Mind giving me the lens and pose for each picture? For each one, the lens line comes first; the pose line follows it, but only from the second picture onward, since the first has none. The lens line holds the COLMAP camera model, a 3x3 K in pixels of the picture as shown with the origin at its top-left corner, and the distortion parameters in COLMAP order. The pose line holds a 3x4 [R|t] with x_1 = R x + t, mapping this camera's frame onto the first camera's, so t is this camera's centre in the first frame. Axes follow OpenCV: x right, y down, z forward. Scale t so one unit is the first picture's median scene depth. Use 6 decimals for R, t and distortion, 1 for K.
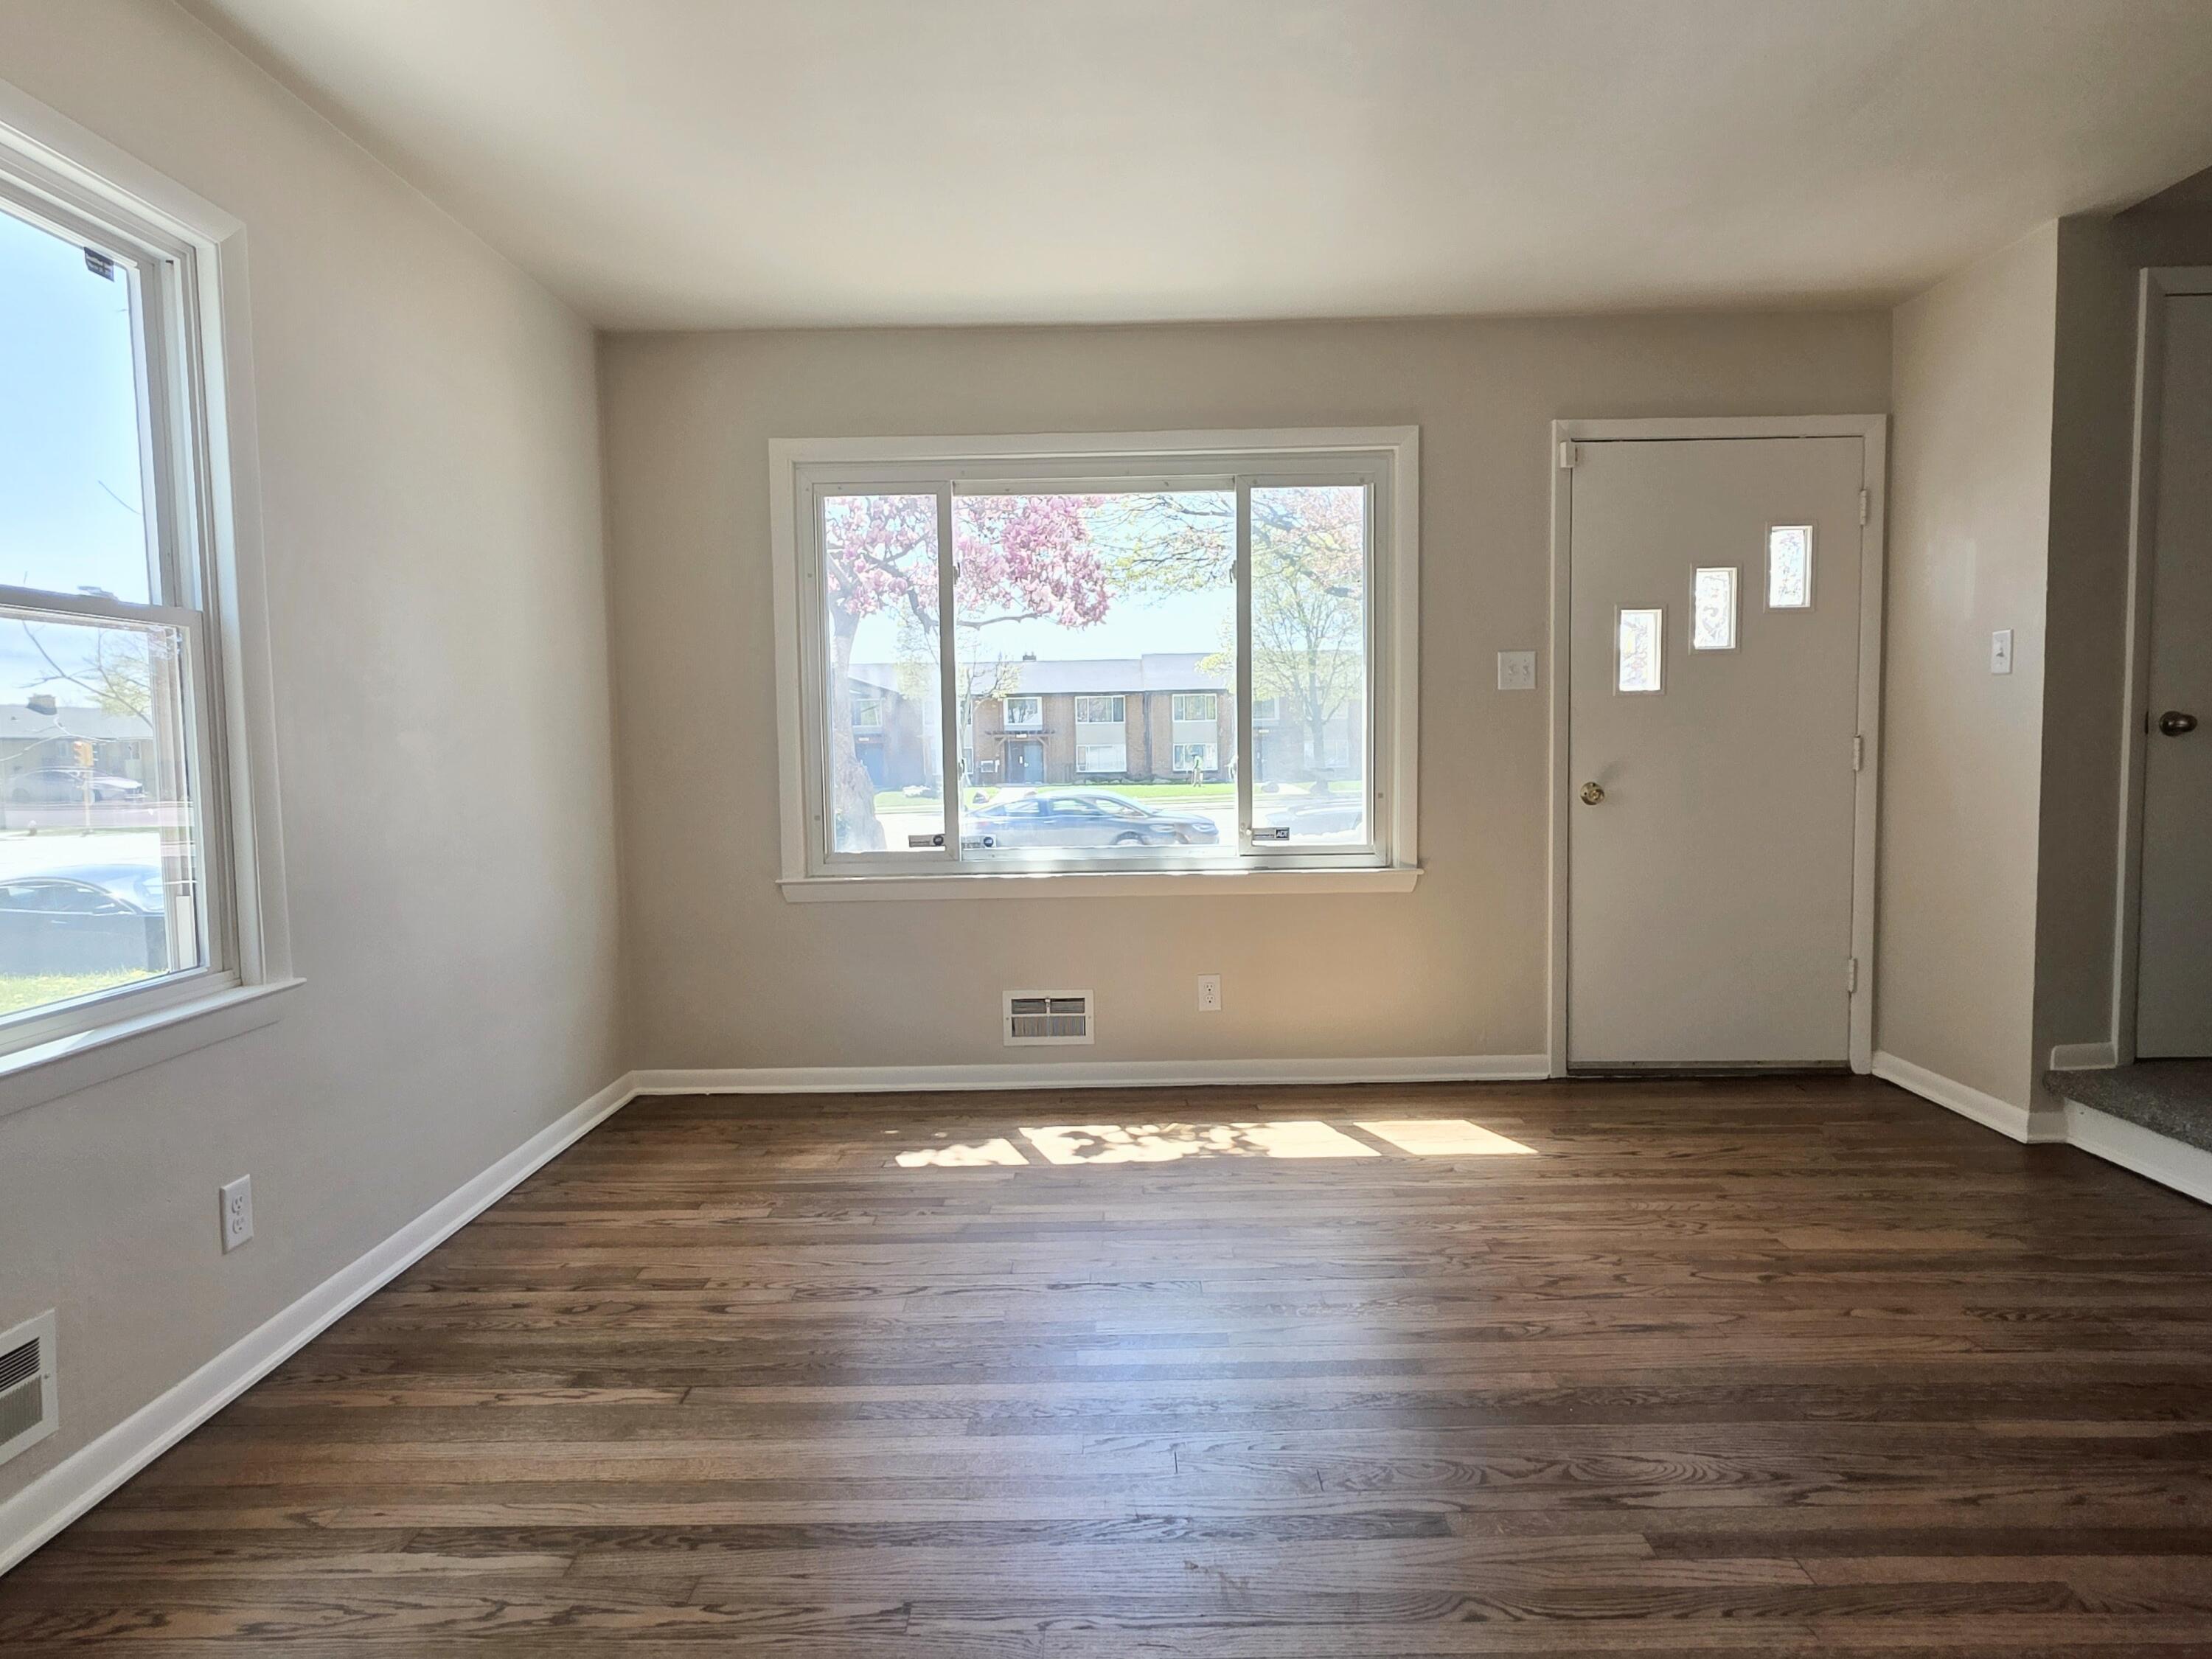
lens RADIAL K [[1273.0, 0, 1106.0], [0, 1273.0, 829.5], [0, 0, 1]] dist [0.002168, -0.001149]
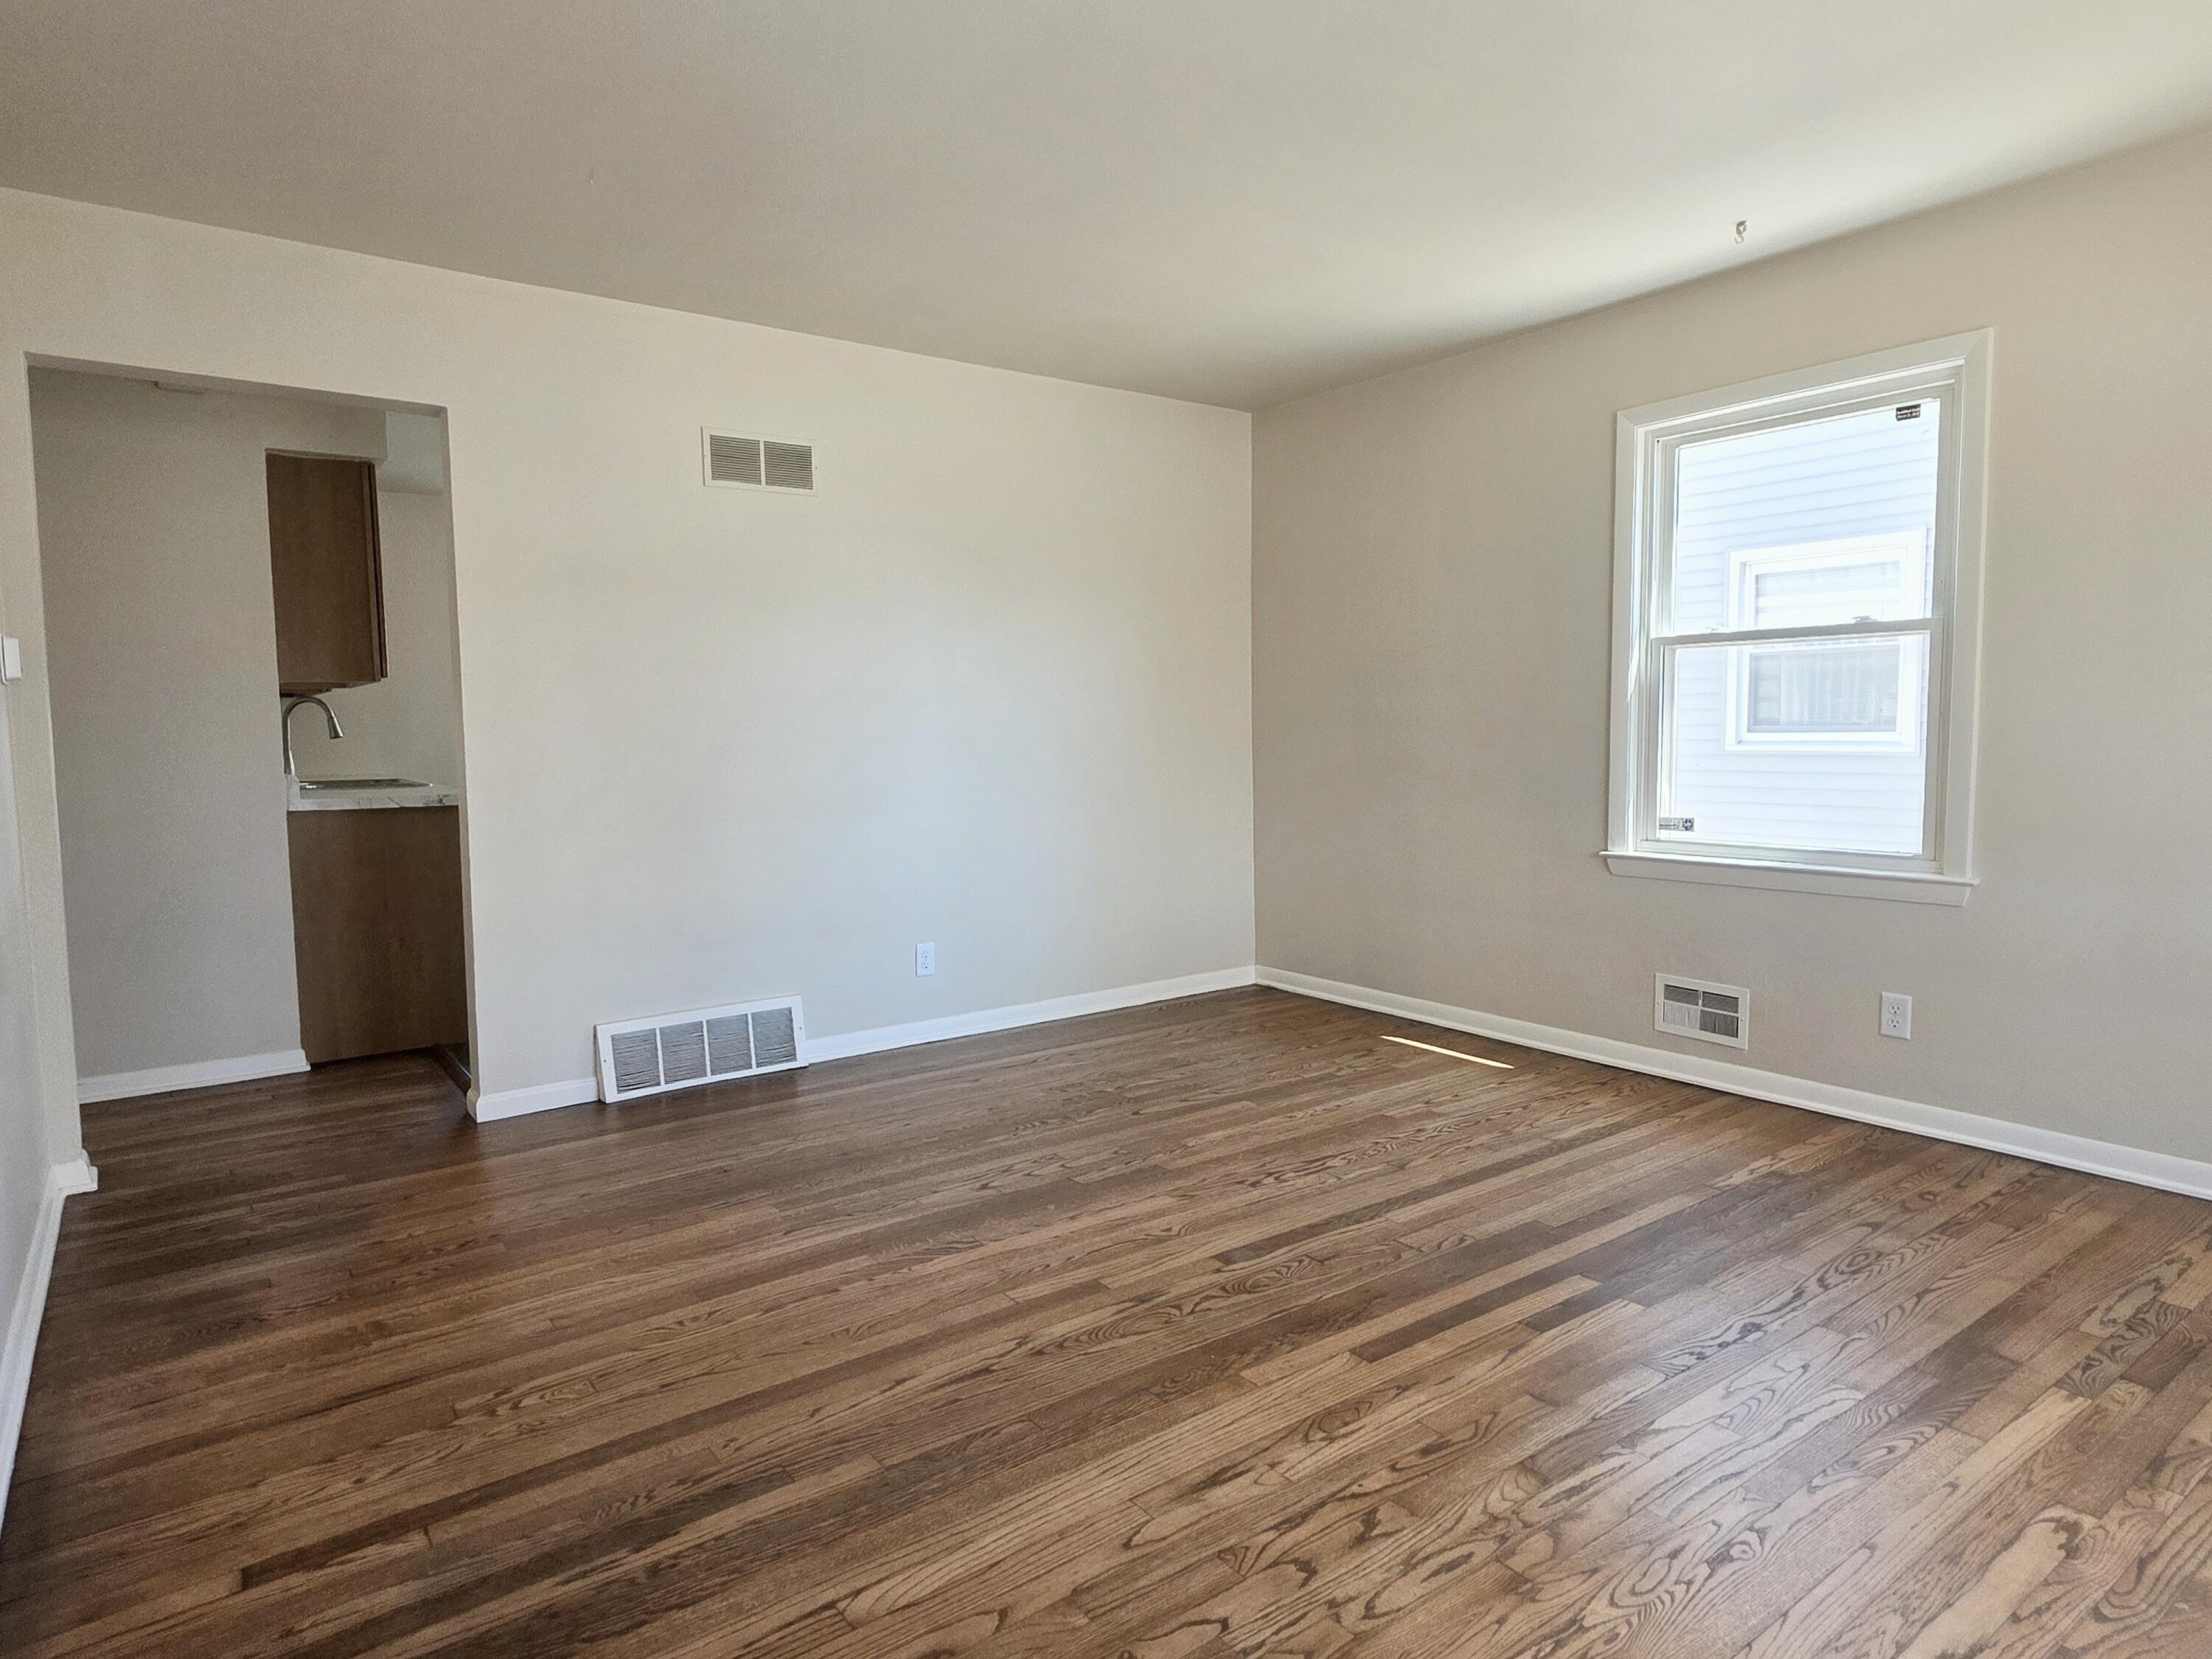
lens RADIAL K [[1276.0, 0, 1104.6], [0, 1276.0, 816.9], [0, 0, 1]] dist [0.000732, -0.001190]
pose [[-0.800517, 0.071637, -0.595014, 0.623699], [-0.016269, 0.989867, 0.141064, -0.086590], [0.599090, 0.122605, -0.791239, 1.038361]]
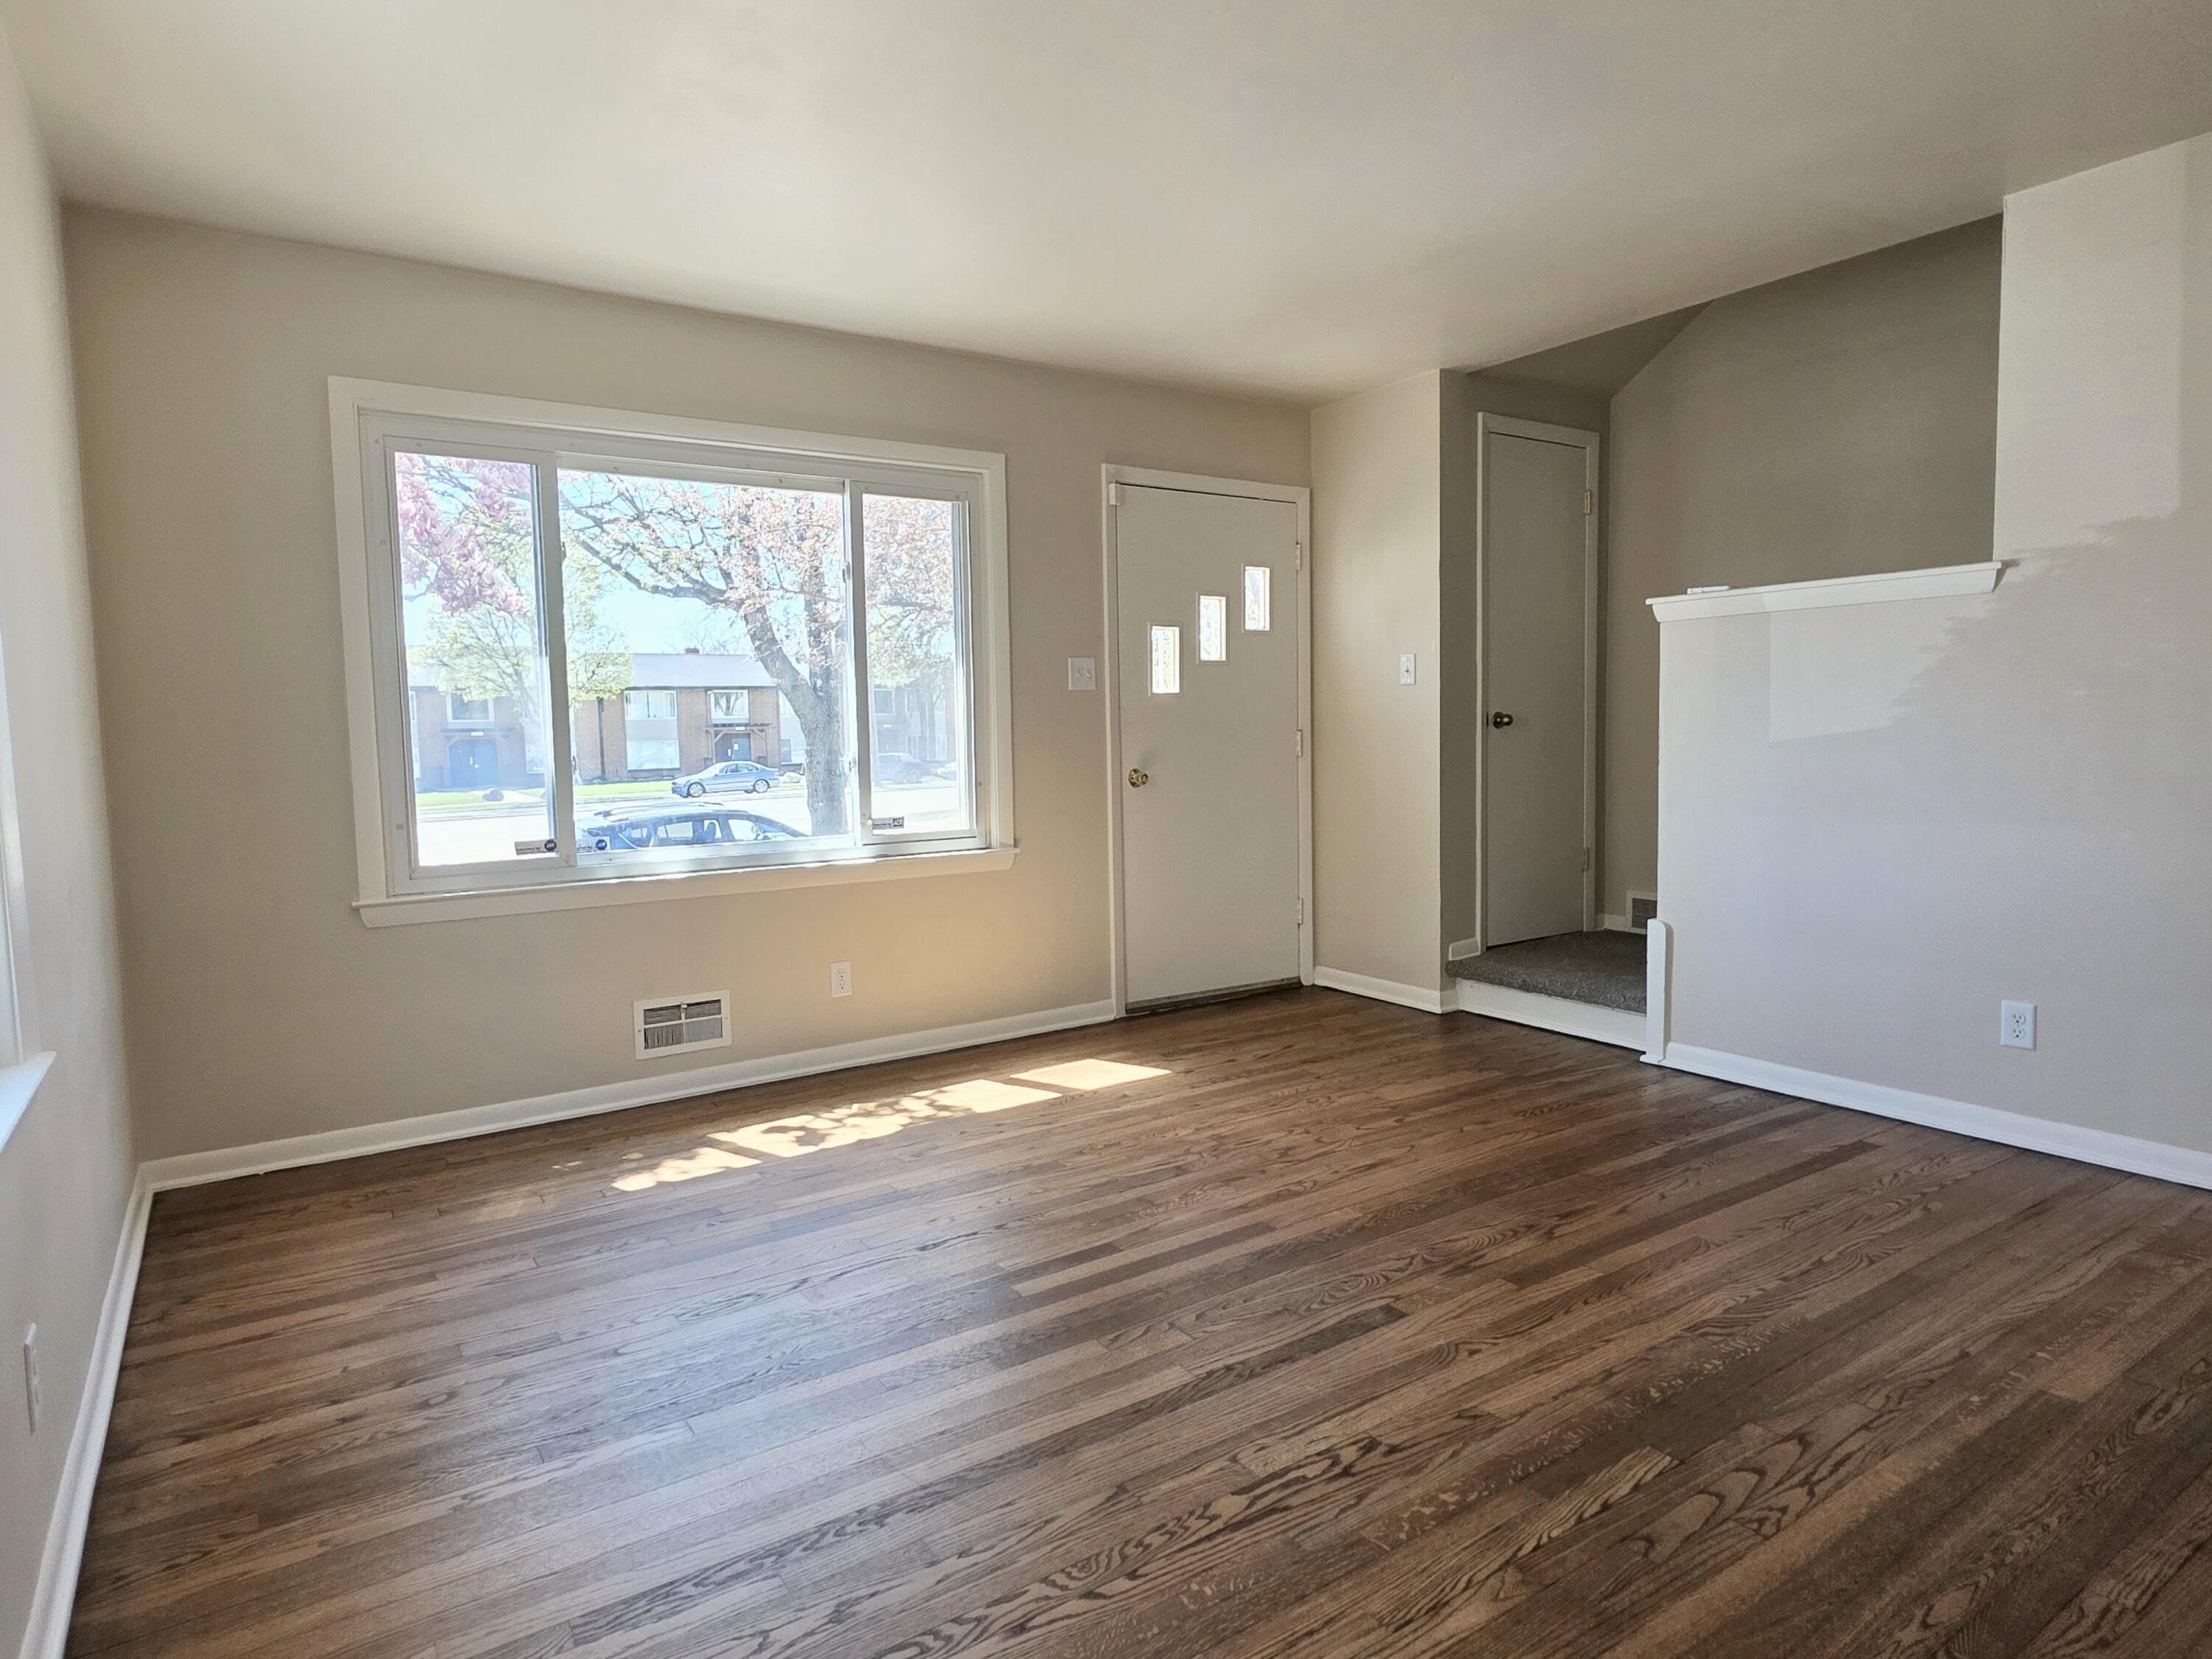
lens RADIAL K [[1268.4, 0, 1106.0], [0, 1268.4, 829.5], [0, 0, 1]] dist [0.002369, -0.000768]
pose [[0.825437, -0.045387, 0.562666, -0.366542], [0.046405, 0.998845, 0.012495, 0.004771], [-0.562583, 0.015797, 0.826590, 0.030774]]
